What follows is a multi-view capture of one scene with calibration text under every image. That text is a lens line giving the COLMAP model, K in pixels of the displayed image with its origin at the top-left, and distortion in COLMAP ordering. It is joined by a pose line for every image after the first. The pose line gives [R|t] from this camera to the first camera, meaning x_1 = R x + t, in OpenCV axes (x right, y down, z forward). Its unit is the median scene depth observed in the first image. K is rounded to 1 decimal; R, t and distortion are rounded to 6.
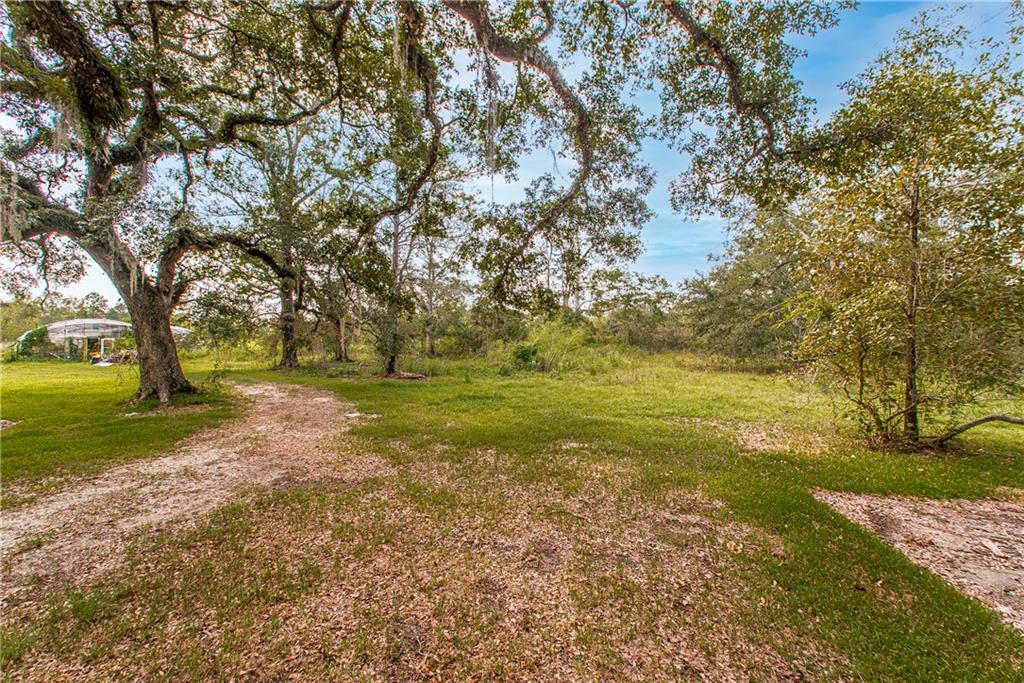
lens RADIAL K [[441.4, 0, 510.4], [0, 441.4, 341.6], [0, 0, 1]] dist [0.012039, -0.003843]
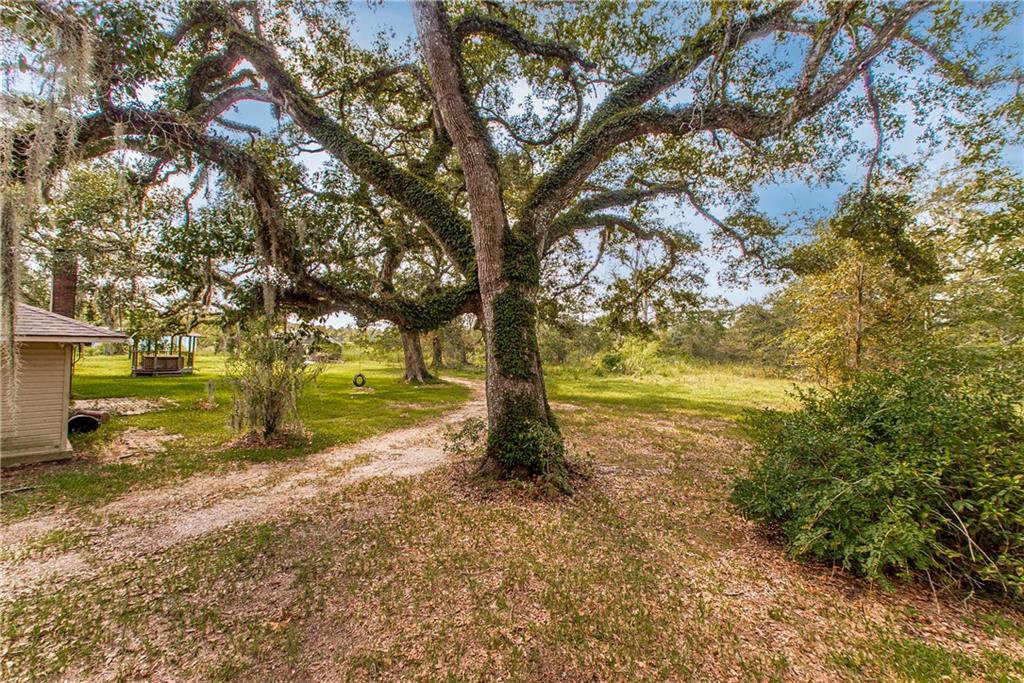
lens RADIAL K [[441.4, 0, 514.5], [0, 441.4, 342.5], [0, 0, 1]] dist [0.012039, -0.003843]
pose [[0.992592, 0.017886, -0.120171, -0.091887], [-0.019989, 0.999667, -0.016317, 0.000250], [0.119839, 0.018598, 0.992619, -0.332445]]
